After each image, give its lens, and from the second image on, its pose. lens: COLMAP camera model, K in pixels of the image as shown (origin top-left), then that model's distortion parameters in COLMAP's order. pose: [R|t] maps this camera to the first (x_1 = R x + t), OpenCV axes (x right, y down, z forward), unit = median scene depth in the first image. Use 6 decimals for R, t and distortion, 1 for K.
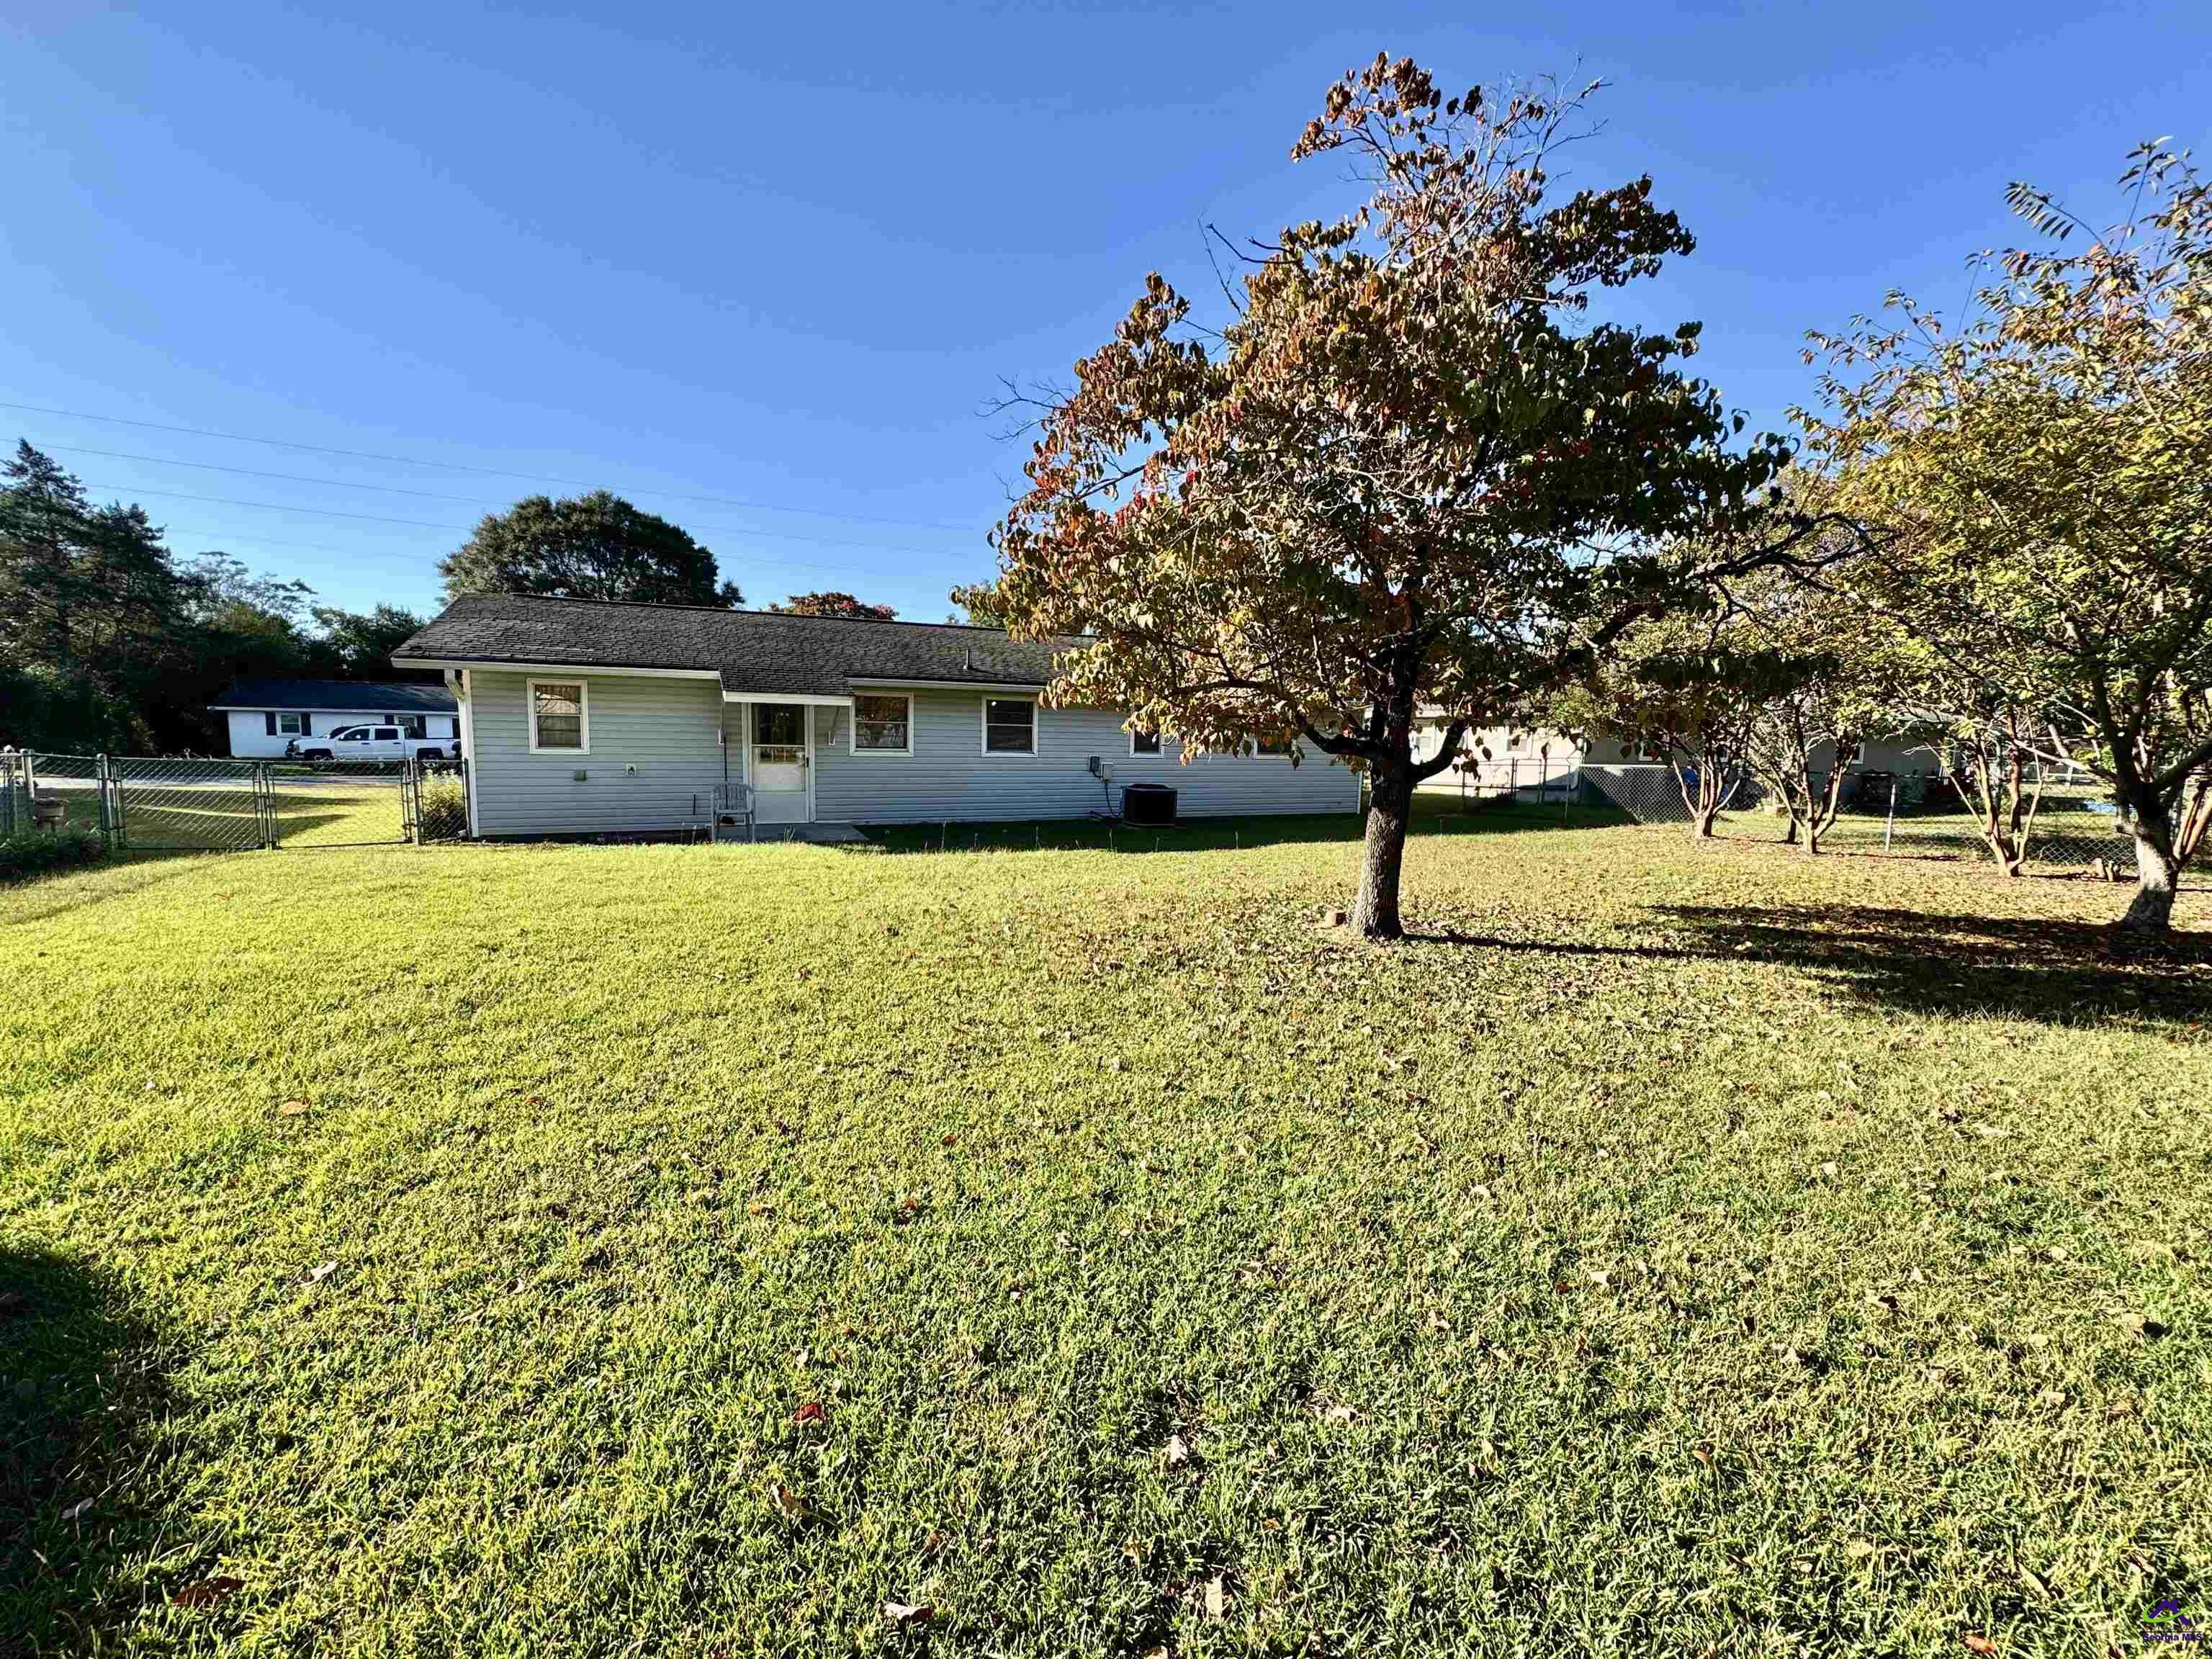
lens RADIAL K [[878.5, 0, 1101.5], [0, 878.5, 827.8], [0, 0, 1]] dist [-0.001219, -0.000349]
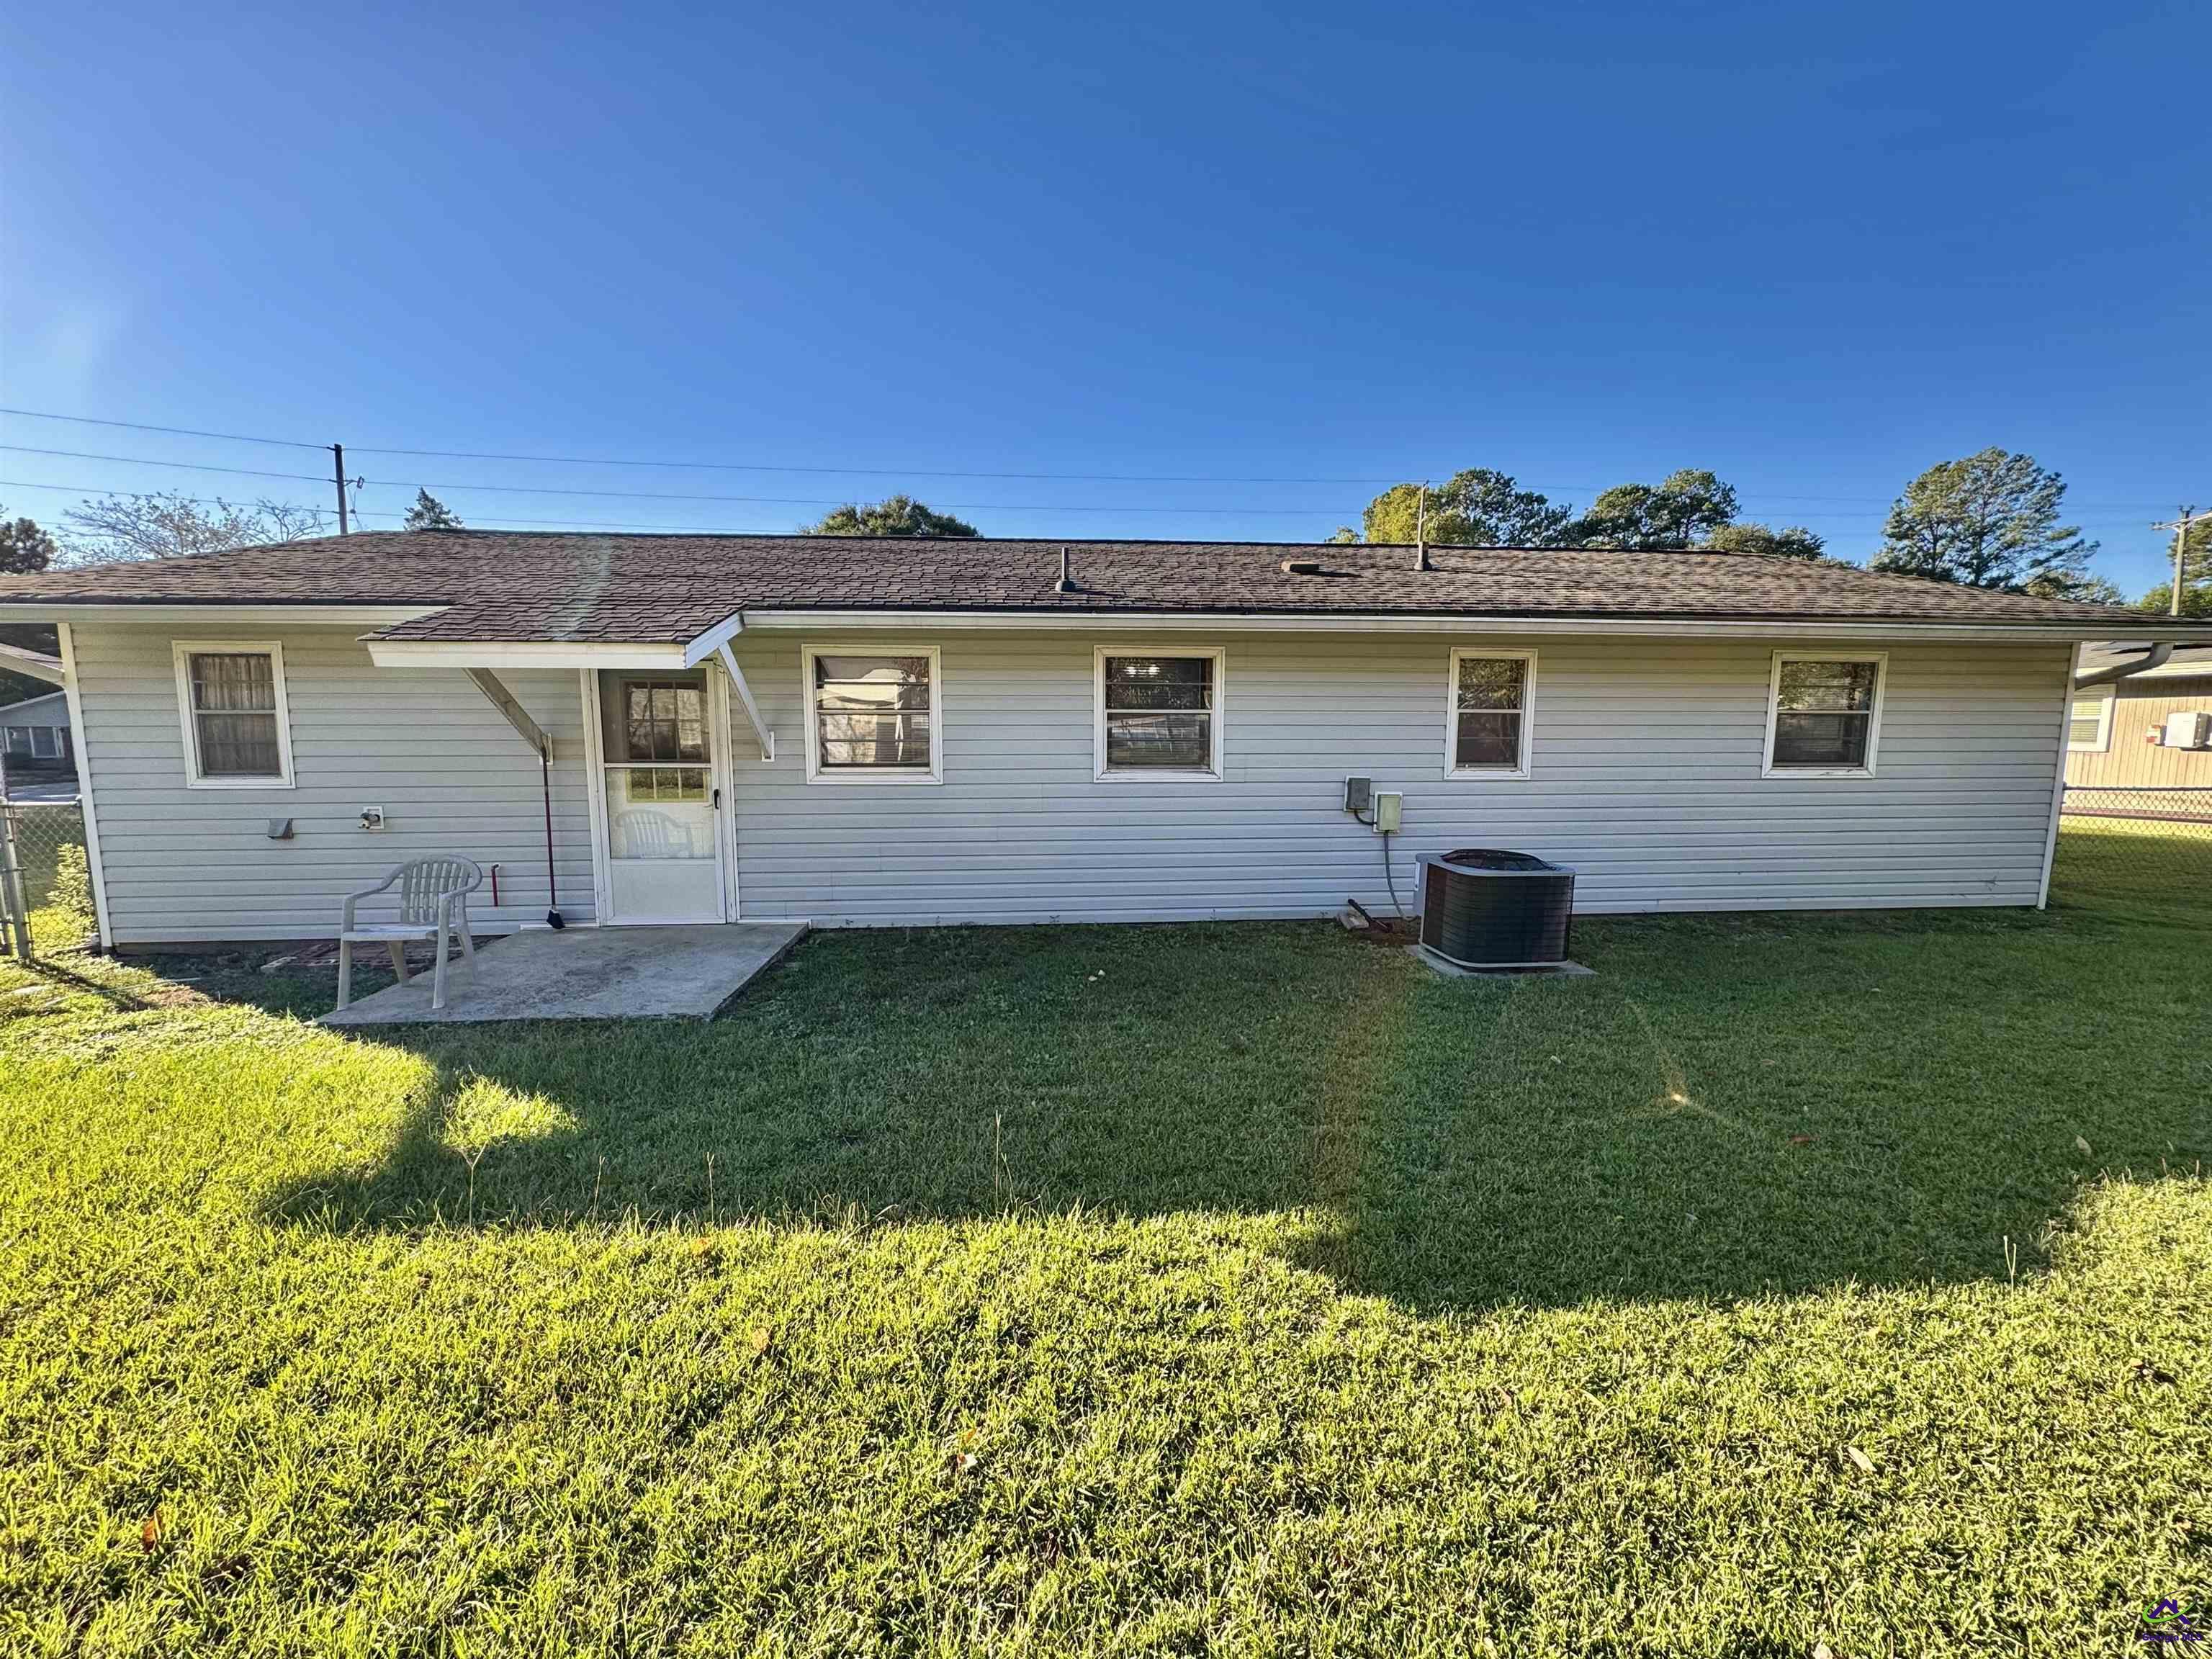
lens RADIAL K [[878.5, 0, 1101.5], [0, 878.5, 827.8], [0, 0, 1]] dist [-0.001219, -0.000349]
pose [[0.941976, 0.016783, -0.335260, 0.017517], [-0.013792, 0.999841, 0.011301, -0.060096], [0.335396, -0.006021, 0.942058, 0.566015]]
